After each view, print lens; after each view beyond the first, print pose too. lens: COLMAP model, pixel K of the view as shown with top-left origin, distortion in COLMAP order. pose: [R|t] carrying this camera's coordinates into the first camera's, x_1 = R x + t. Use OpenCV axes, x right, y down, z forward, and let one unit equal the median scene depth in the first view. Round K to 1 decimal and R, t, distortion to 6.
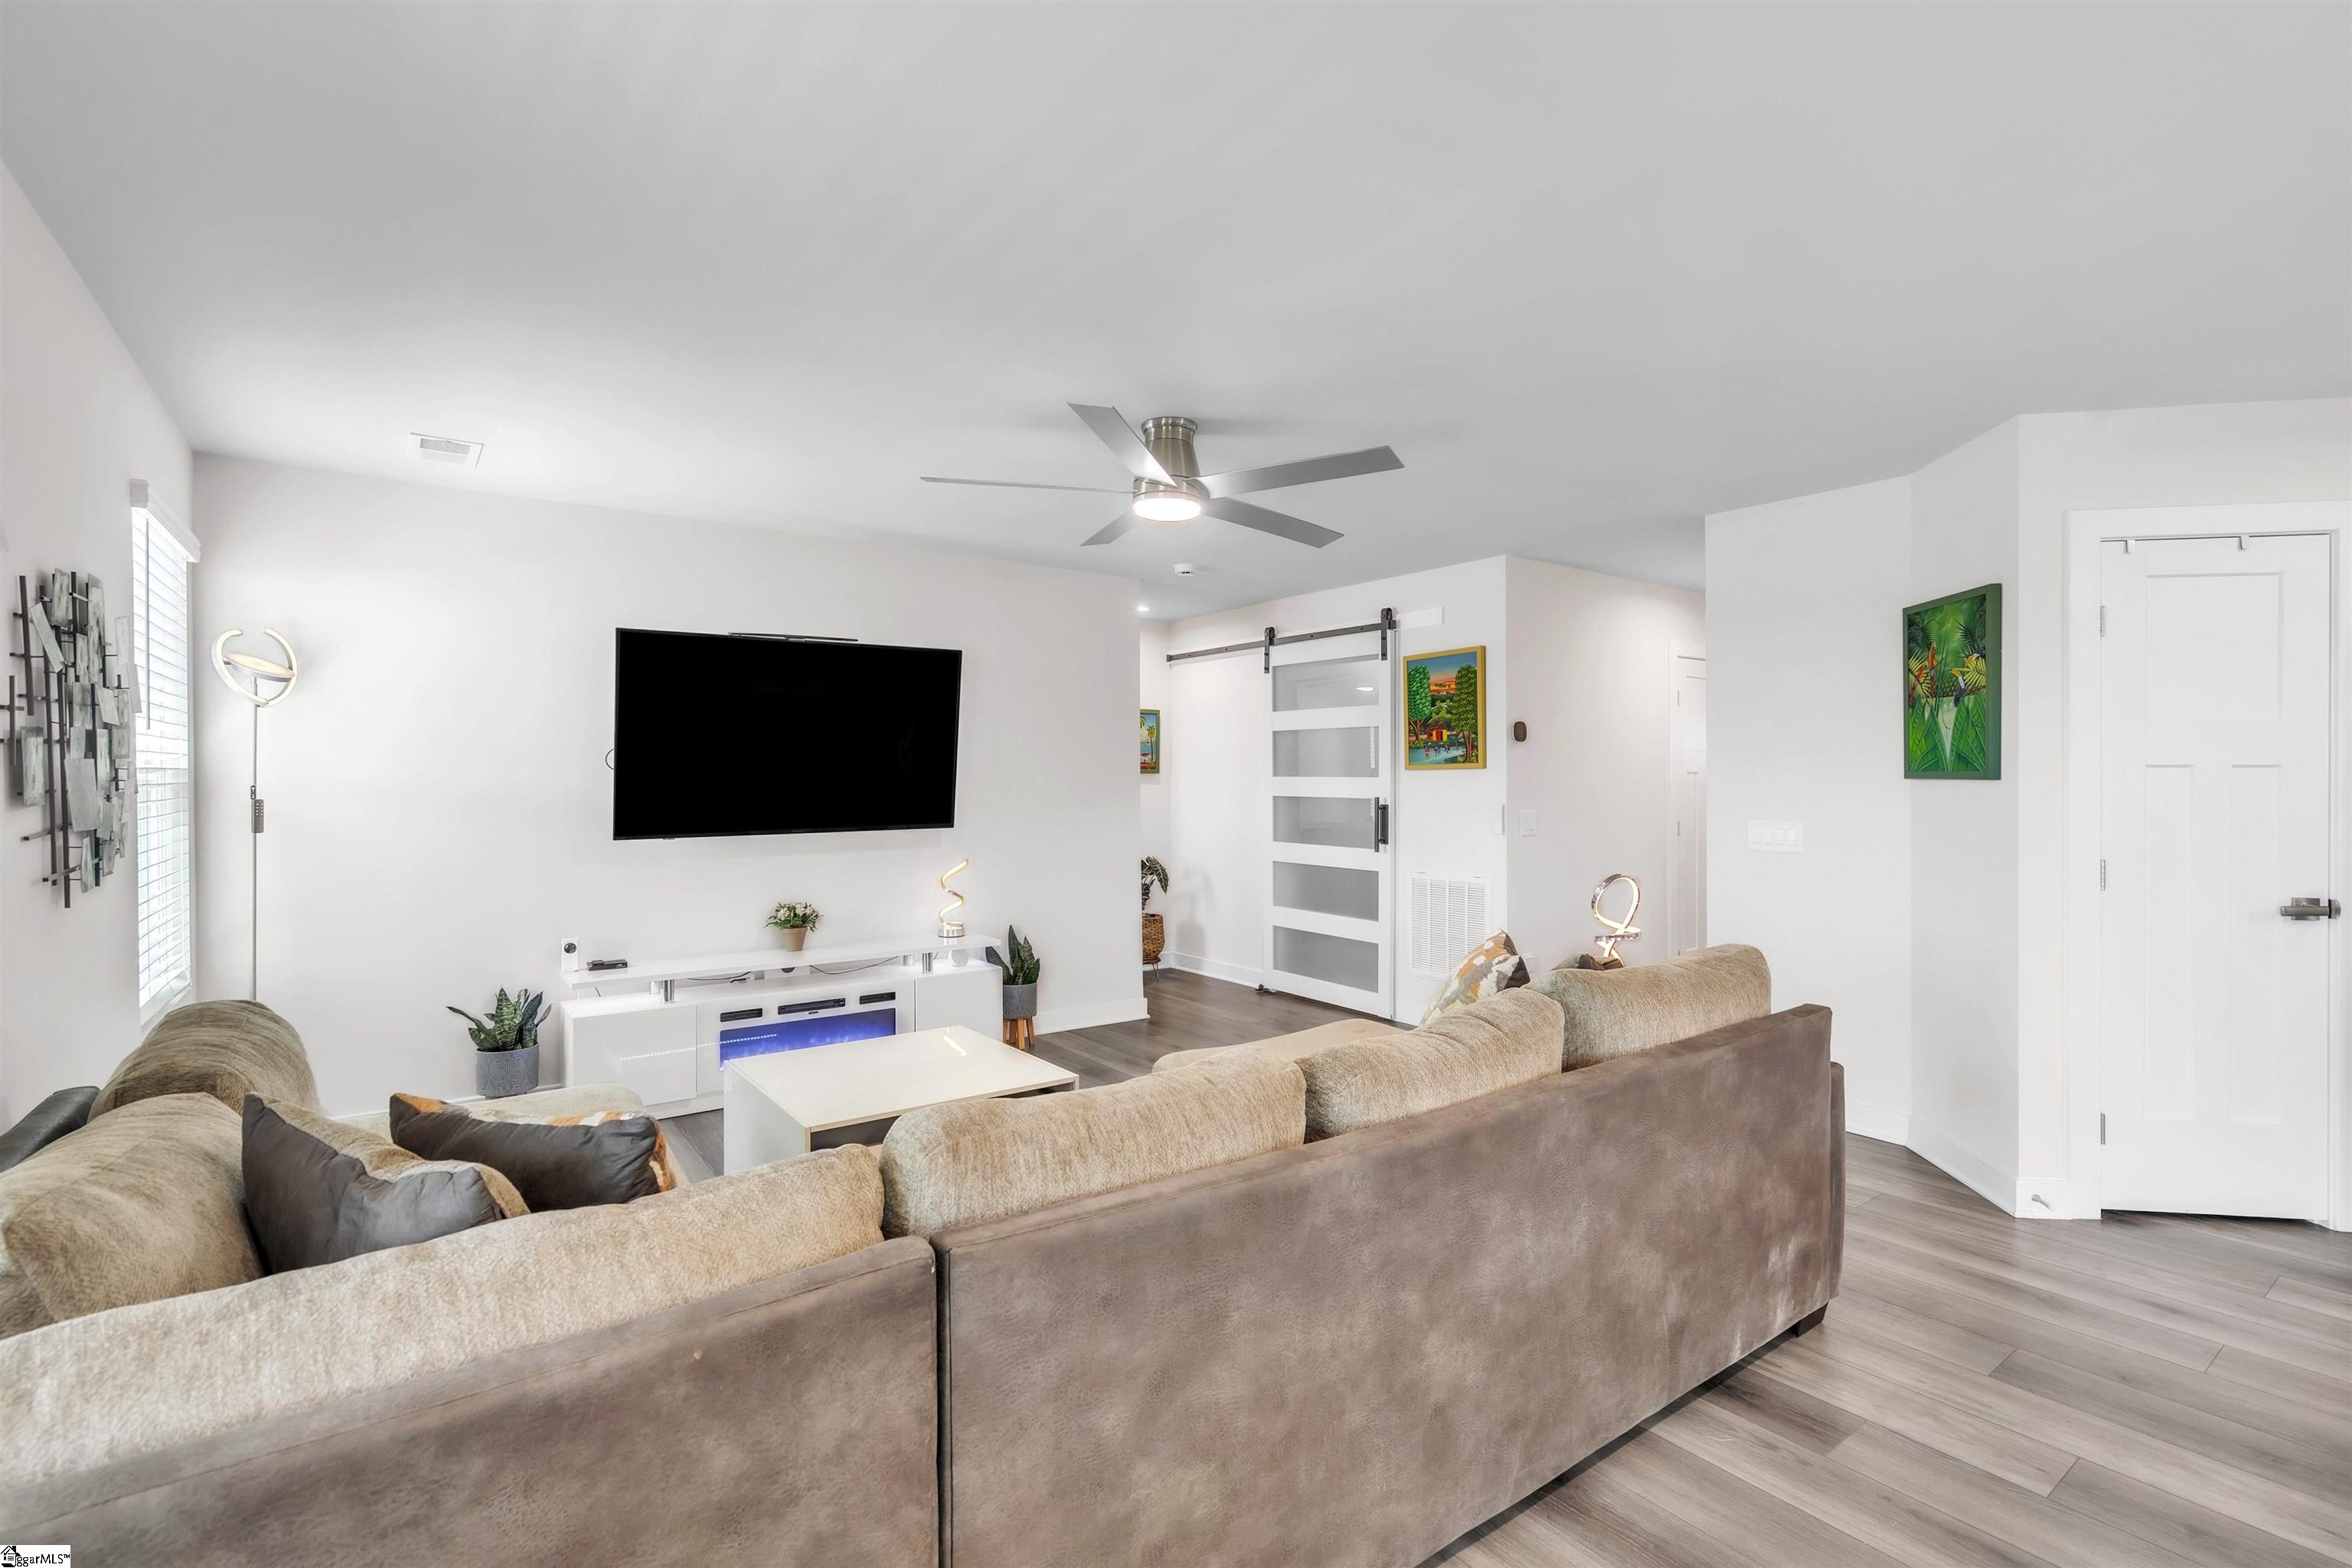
lens RADIAL K [[1069.9, 0, 1176.0], [0, 1069.9, 784.0], [0, 0, 1]] dist [-0.000784, 0.000295]
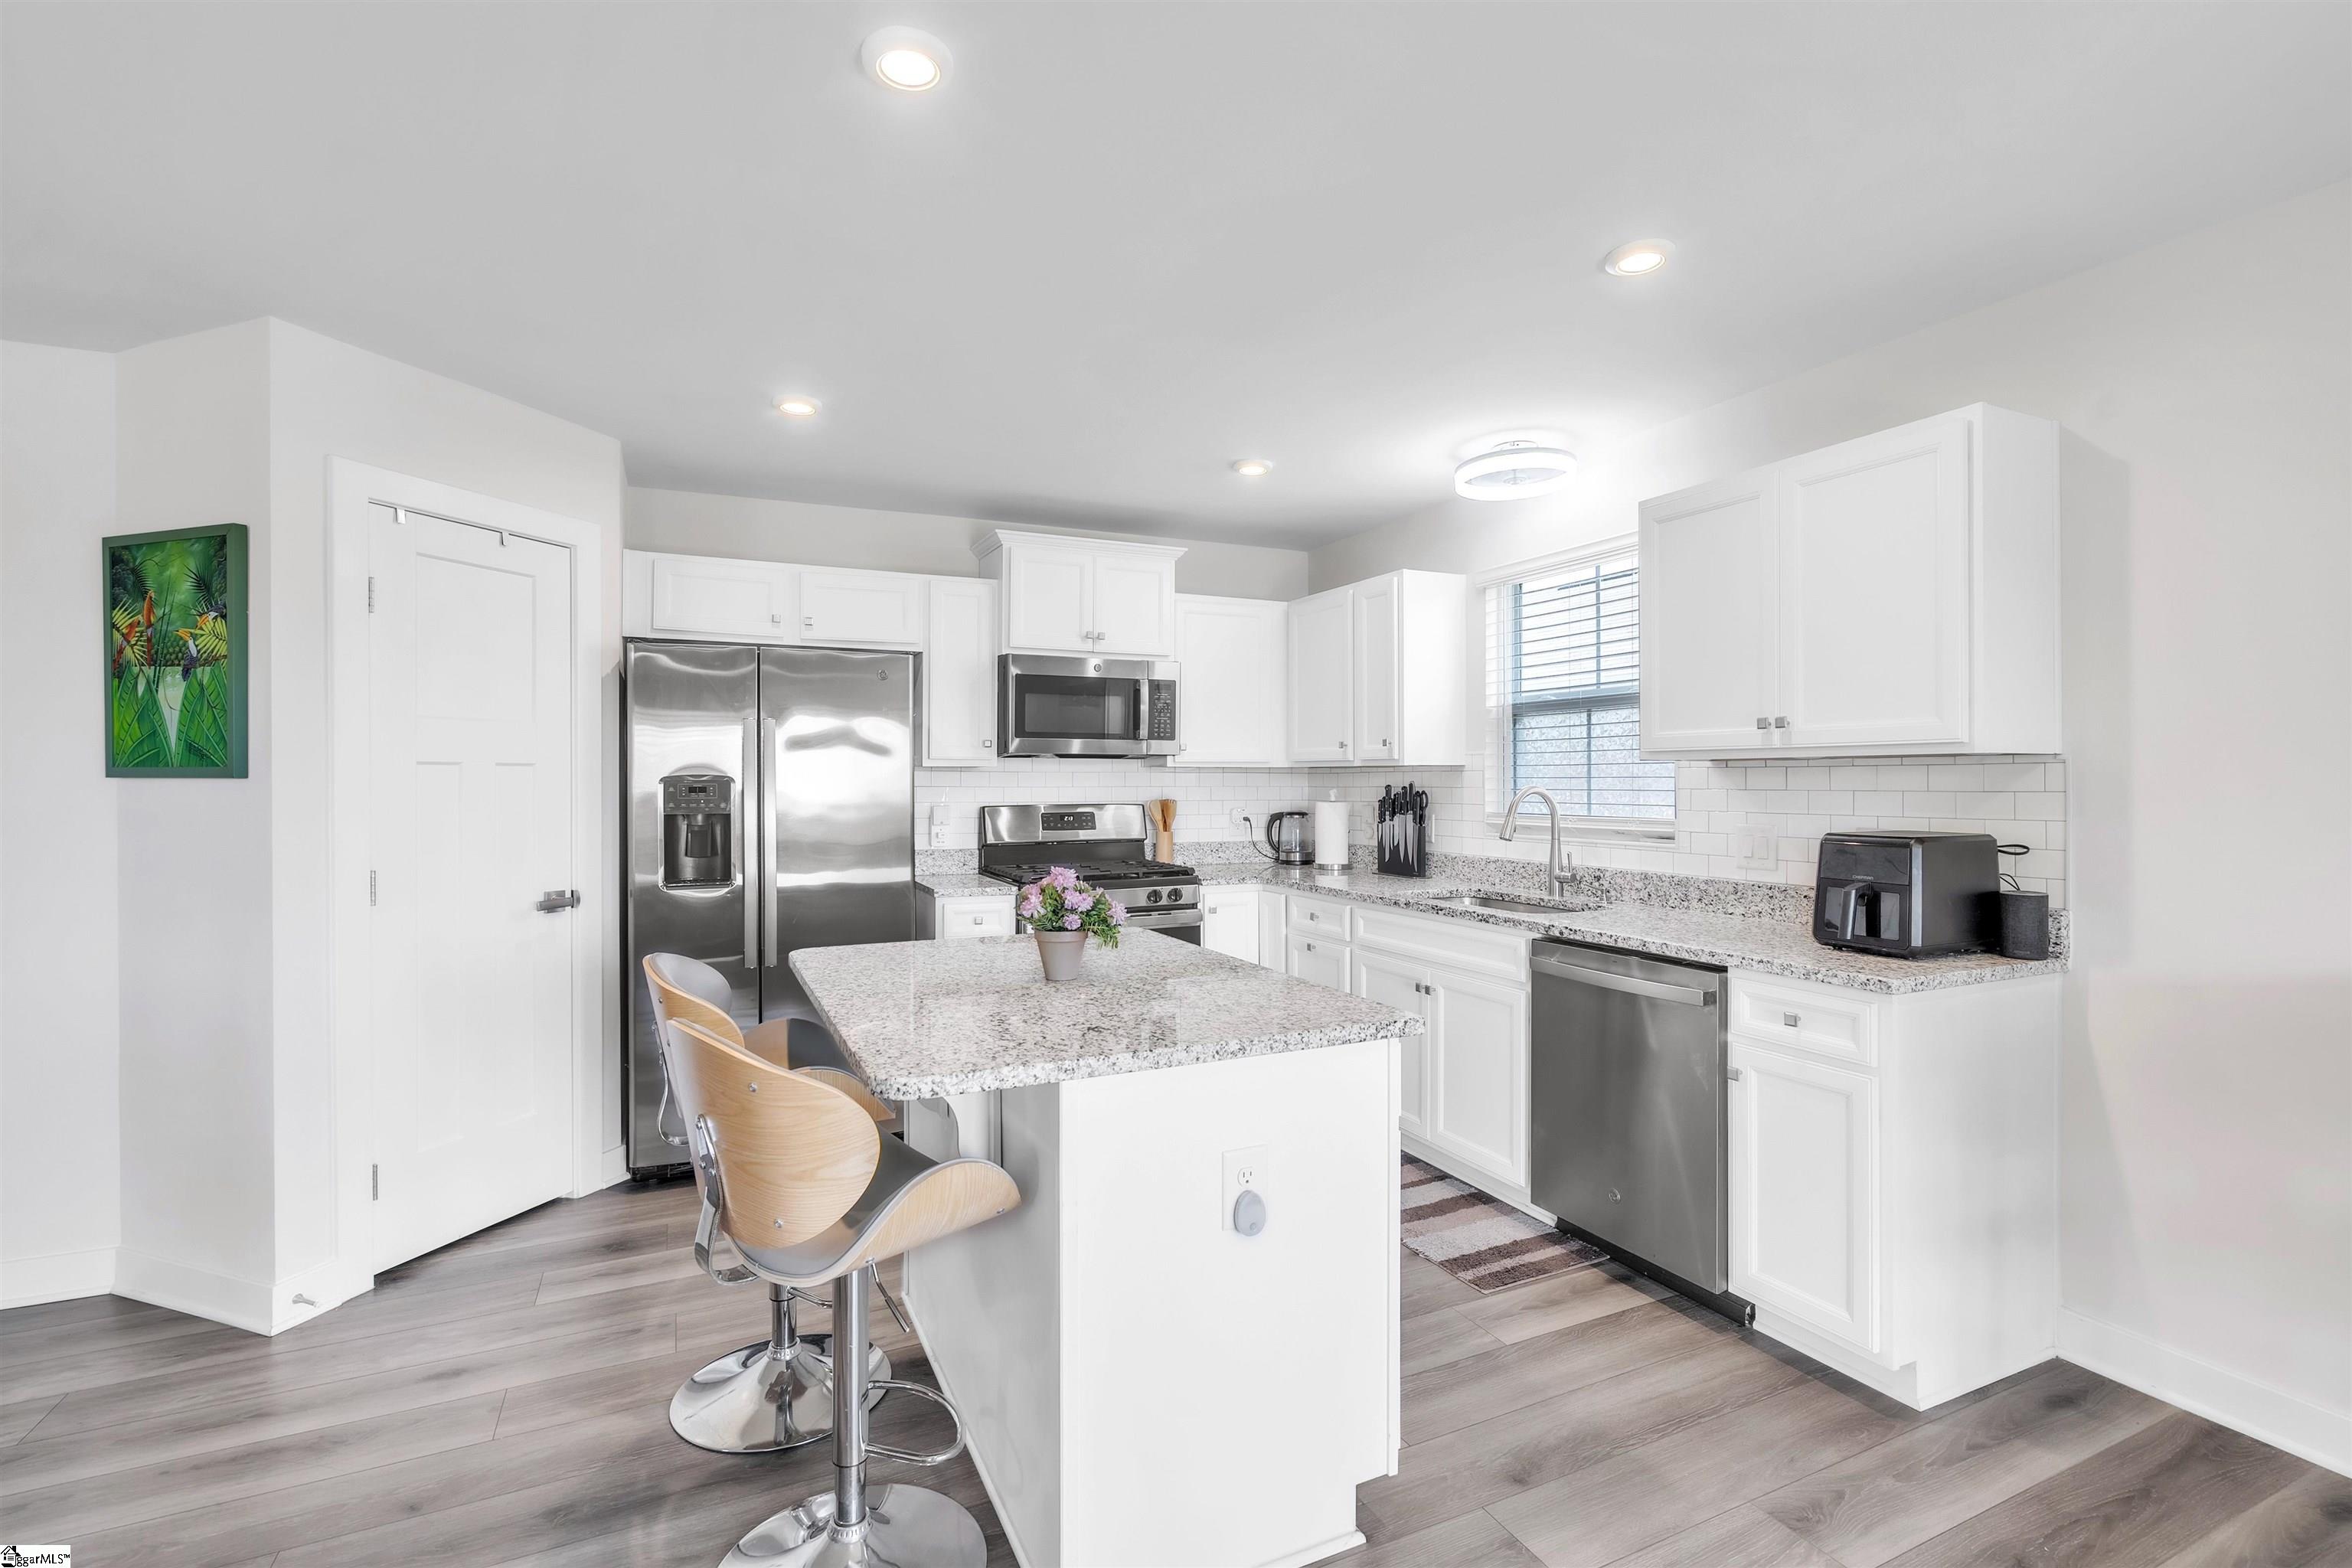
lens RADIAL K [[1068.4, 0, 1175.8], [0, 1068.4, 782.2], [0, 0, 1]] dist [-0.001726, 0.000524]
pose [[0.196858, -0.002853, 0.980428, 0.194928], [0.005672, 0.999982, 0.001771, 0.002015], [-0.980416, 0.005213, 0.196871, 0.253486]]
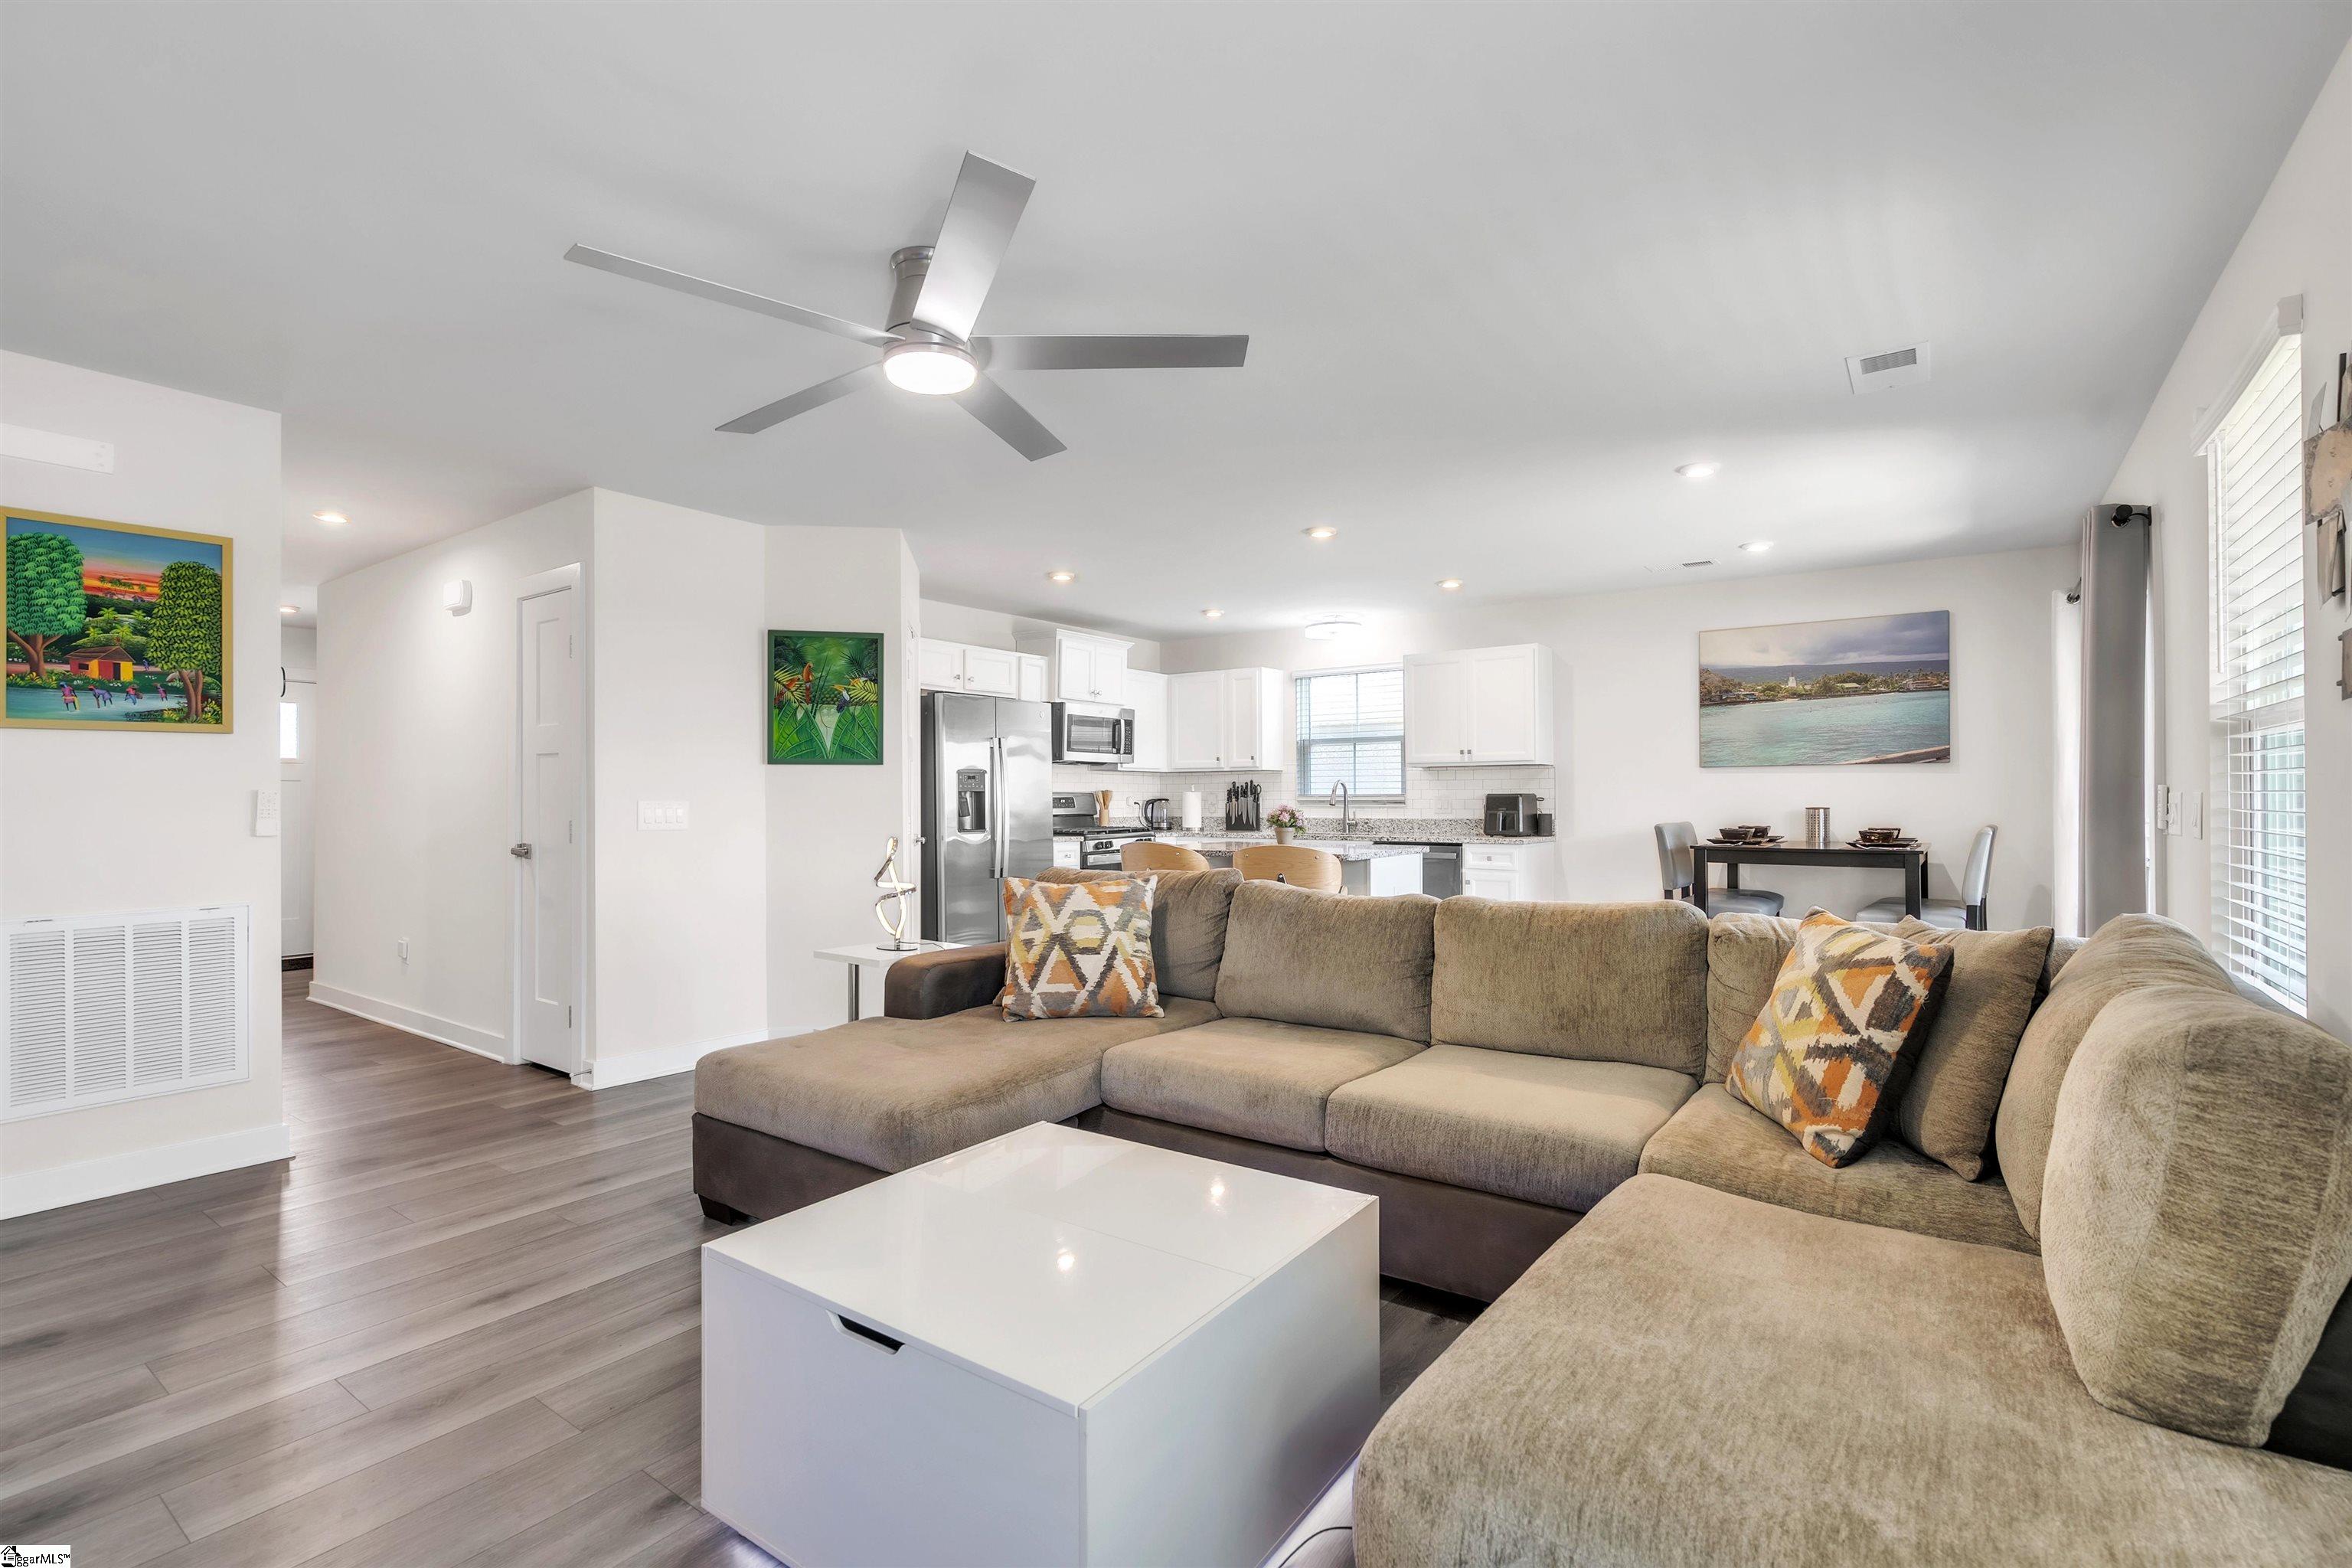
lens RADIAL K [[1068.4, 0, 1175.8], [0, 1068.4, 782.2], [0, 0, 1]] dist [-0.001726, 0.000524]
pose [[-0.304262, 0.014439, 0.952479, -1.052646], [0.006730, 0.999893, -0.013008, 0.057105], [-0.952565, 0.002452, -0.304326, 1.450942]]
